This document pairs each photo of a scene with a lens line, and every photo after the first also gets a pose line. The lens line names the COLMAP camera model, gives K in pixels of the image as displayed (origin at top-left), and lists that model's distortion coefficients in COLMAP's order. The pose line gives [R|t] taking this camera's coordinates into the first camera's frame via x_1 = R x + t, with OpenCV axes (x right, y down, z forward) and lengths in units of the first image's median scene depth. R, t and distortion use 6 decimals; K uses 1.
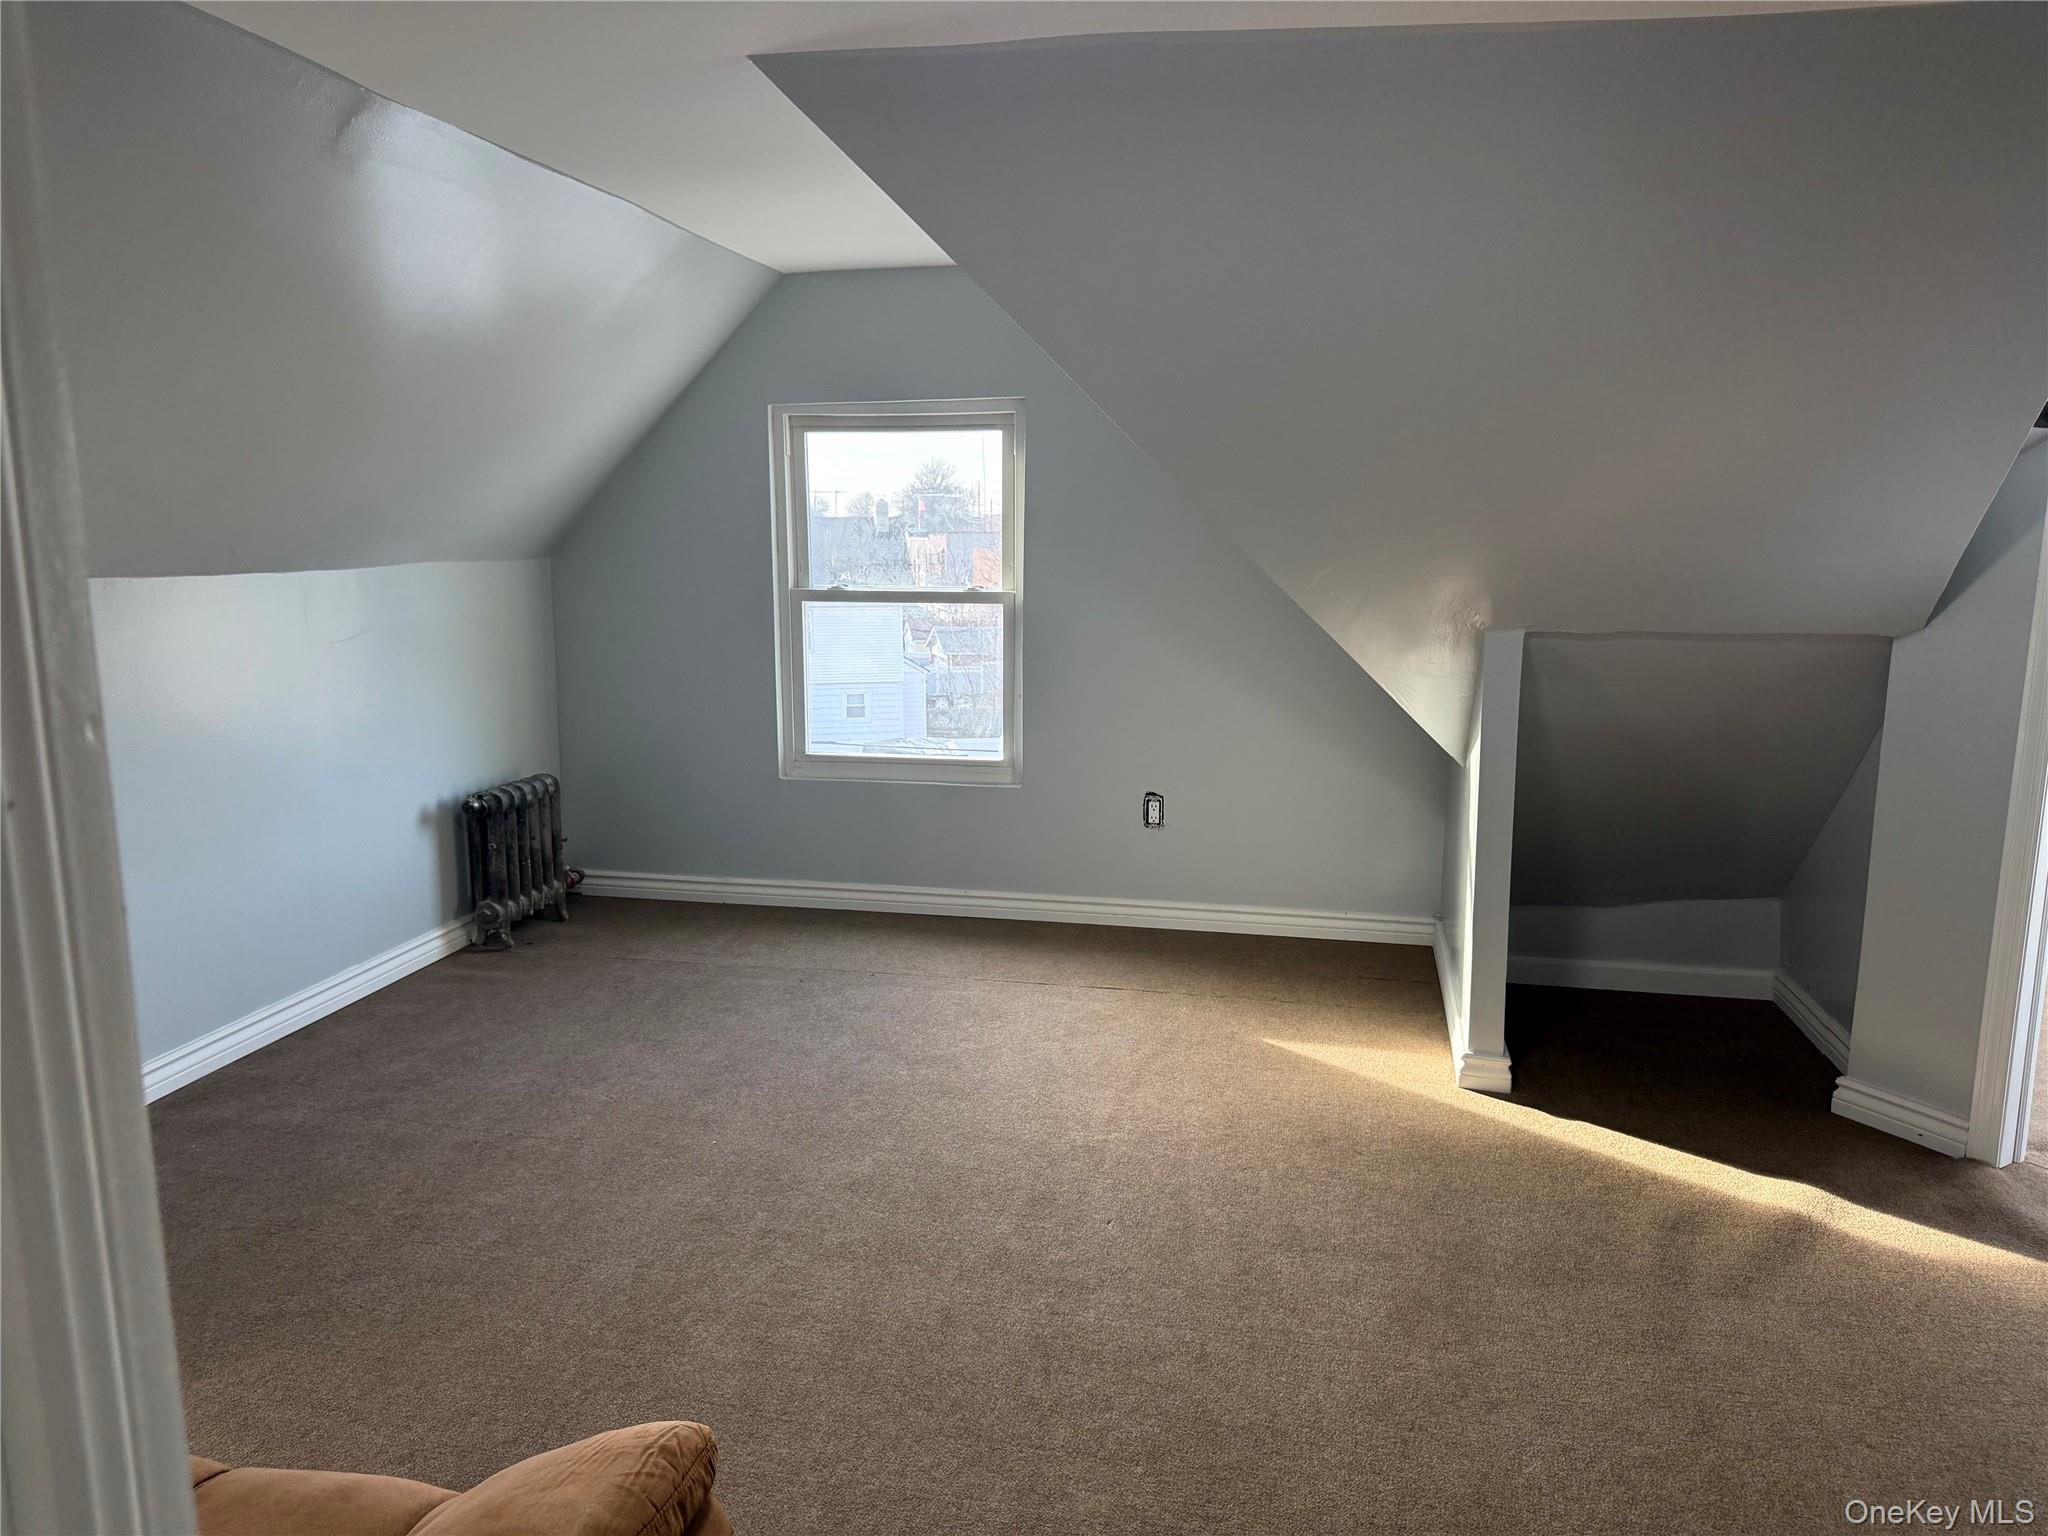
lens RADIAL K [[1456.3, 0, 1024.0], [0, 1456.3, 768.0], [0, 0, 1]] dist [0.112980, -0.148539]
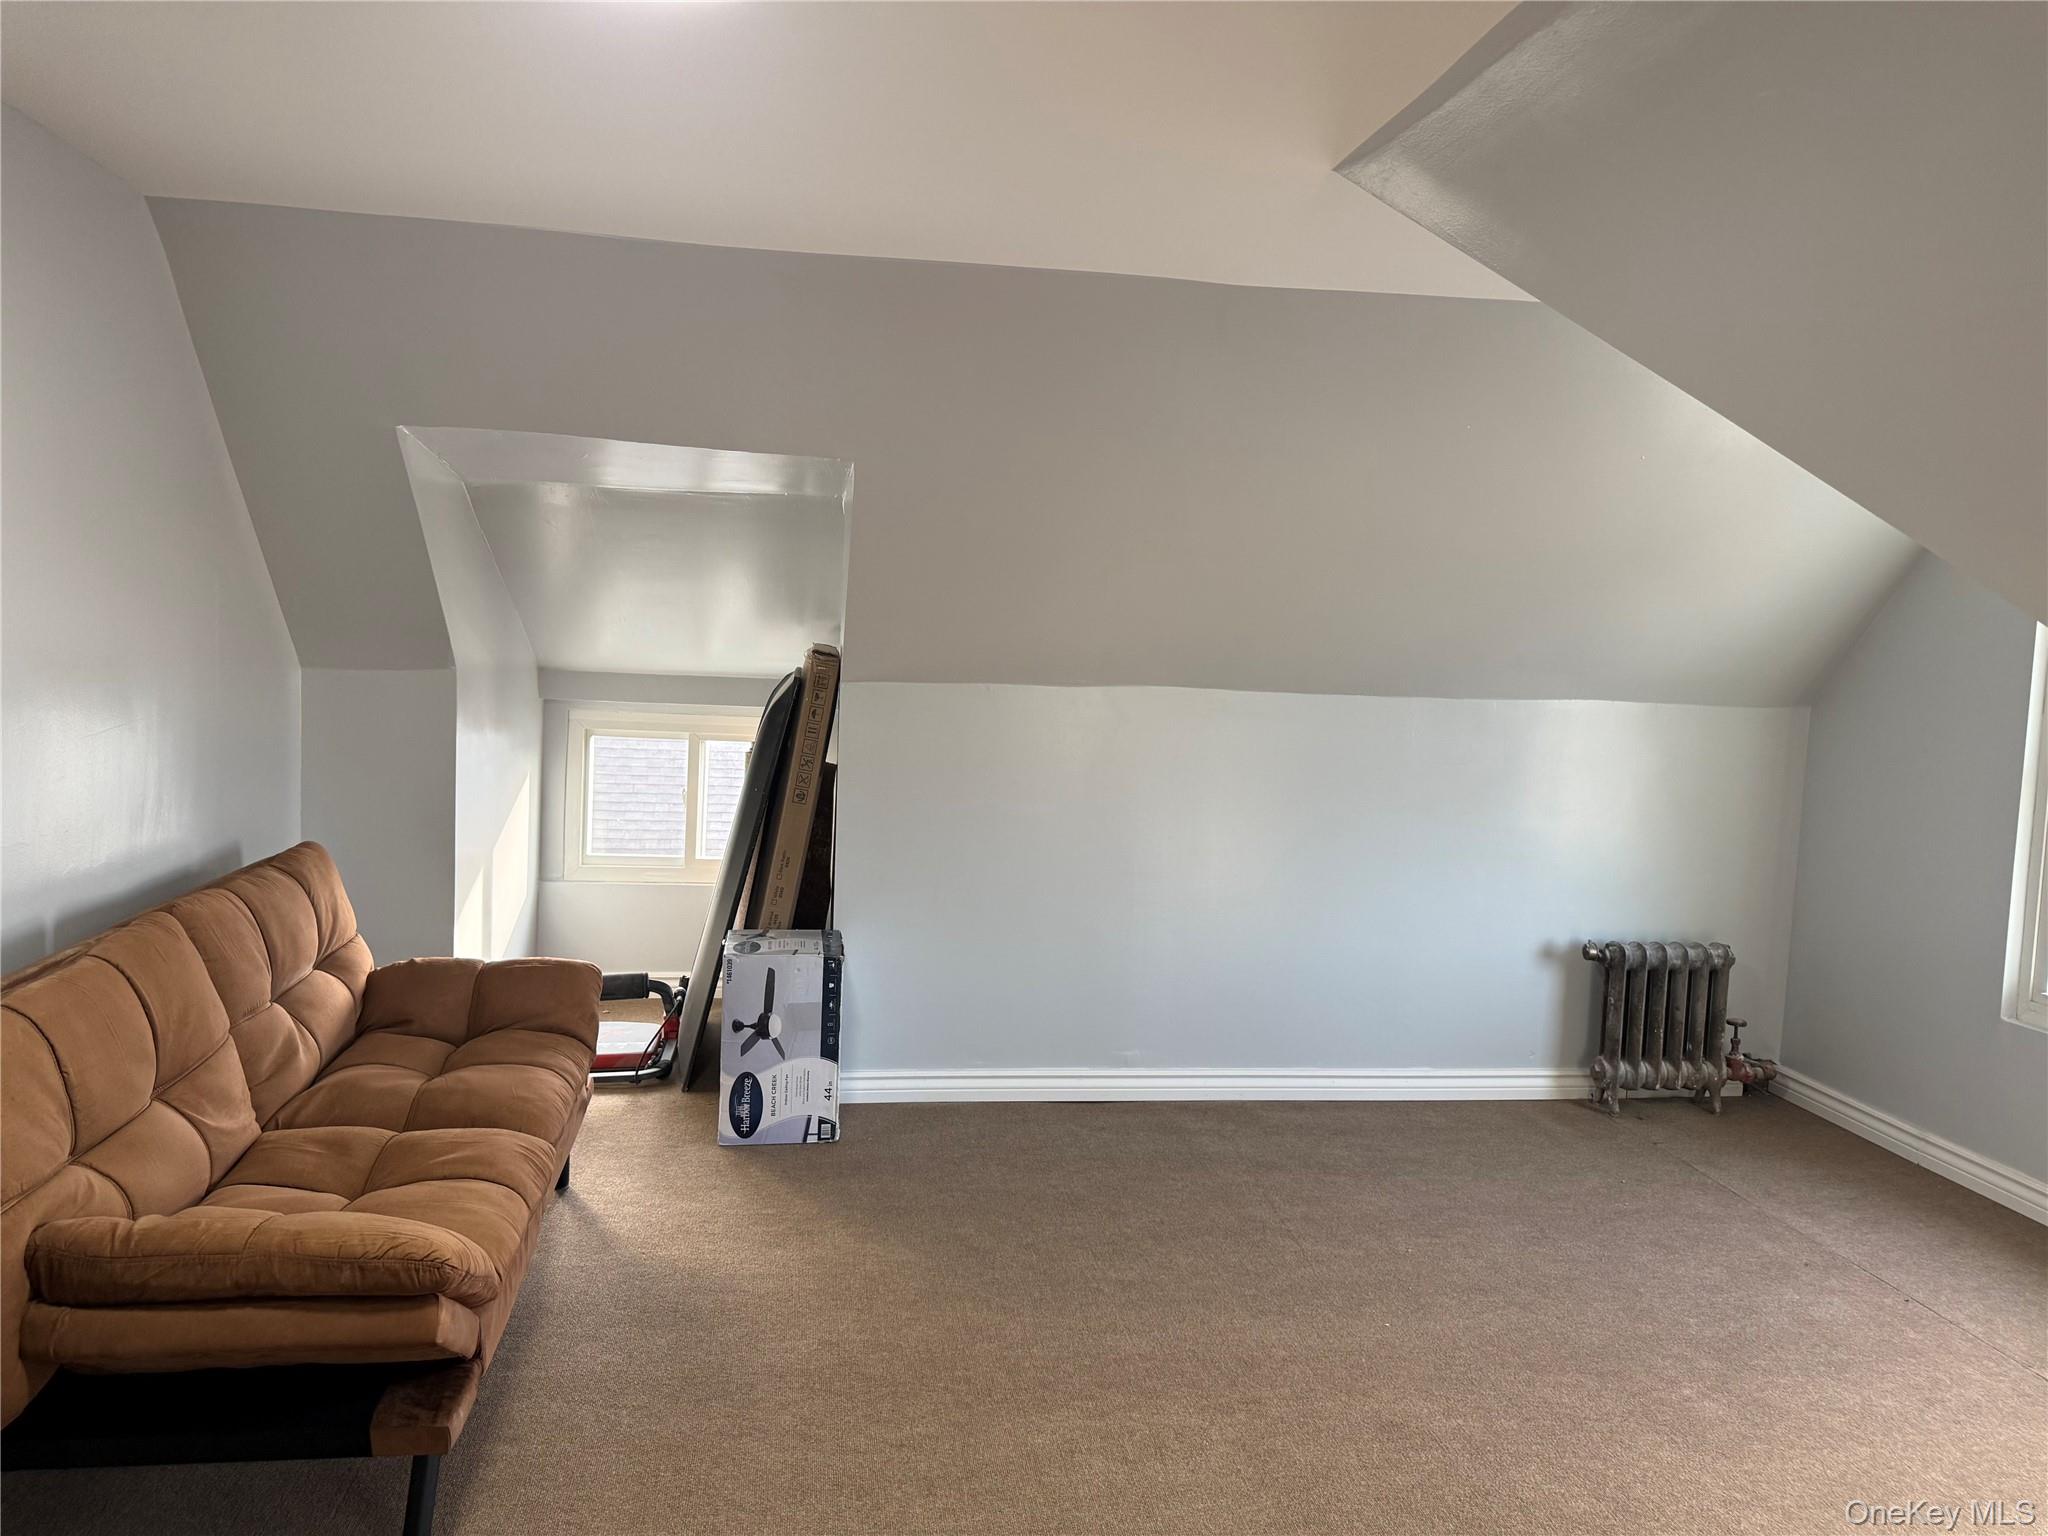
lens RADIAL K [[1456.3, 0, 1024.0], [0, 1456.3, 768.0], [0, 0, 1]] dist [0.112980, -0.148539]
pose [[0.336283, 0.090829, -0.937371, 0.386920], [-0.192159, 0.981016, 0.026121, -0.045371], [0.921949, 0.171340, 0.347352, 0.300570]]
